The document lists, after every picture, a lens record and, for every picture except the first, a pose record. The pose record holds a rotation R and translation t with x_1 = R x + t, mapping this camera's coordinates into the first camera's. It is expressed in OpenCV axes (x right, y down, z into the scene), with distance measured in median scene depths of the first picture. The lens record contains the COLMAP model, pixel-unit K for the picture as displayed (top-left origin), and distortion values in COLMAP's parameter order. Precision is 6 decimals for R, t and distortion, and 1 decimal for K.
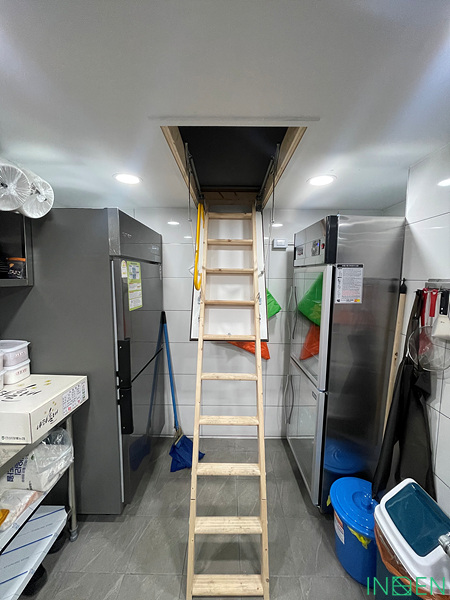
lens RADIAL K [[240.6, 0, 225.0], [0, 240.6, 300.0], [0, 0, 1]] dist [-0.009467, 0.000076]
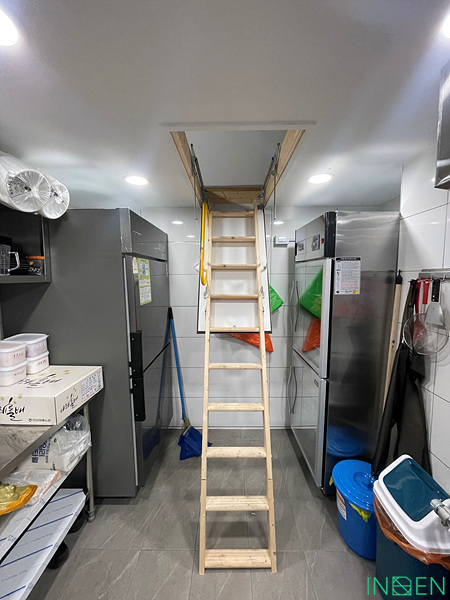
lens RADIAL K [[240.6, 0, 225.0], [0, 240.6, 300.0], [0, 0, 1]] dist [-0.009467, 0.000076]
pose [[0.999859, -0.015019, -0.007483, -0.016142], [0.015026, 0.999887, 0.000775, 0.028278], [0.007470, -0.000887, 0.999972, -0.059482]]
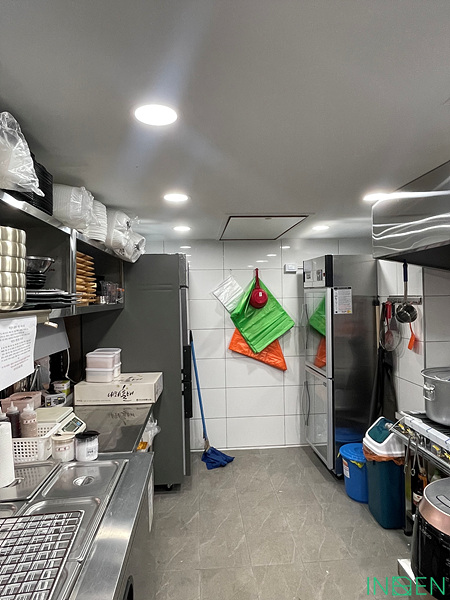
lens RADIAL K [[380.2, 0, 225.0], [0, 380.2, 300.0], [0, 0, 1]] dist [-0.000950, -0.001815]
pose [[0.996092, -0.029112, 0.083389, -0.366981], [0.036279, 0.995654, -0.085768, 0.097569], [-0.080529, 0.088458, 0.992819, -1.172295]]
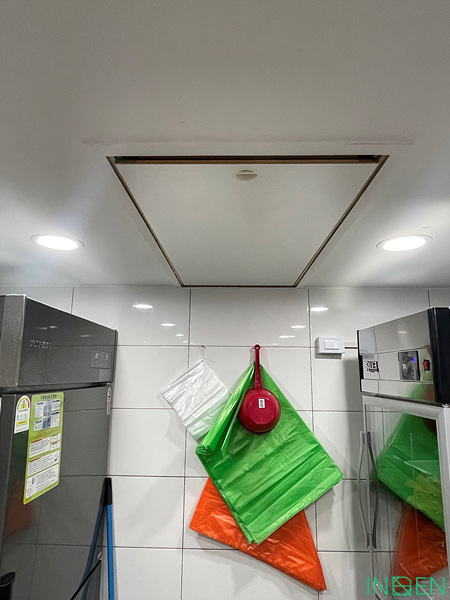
lens RADIAL K [[380.2, 0, 225.0], [0, 380.2, 300.0], [0, 0, 1]] dist [-0.000950, -0.001815]
pose [[0.999914, -0.003107, -0.012704, -0.000080], [-0.000699, 0.957284, -0.289150, -0.124261], [0.013059, 0.289134, 0.957199, 0.197425]]
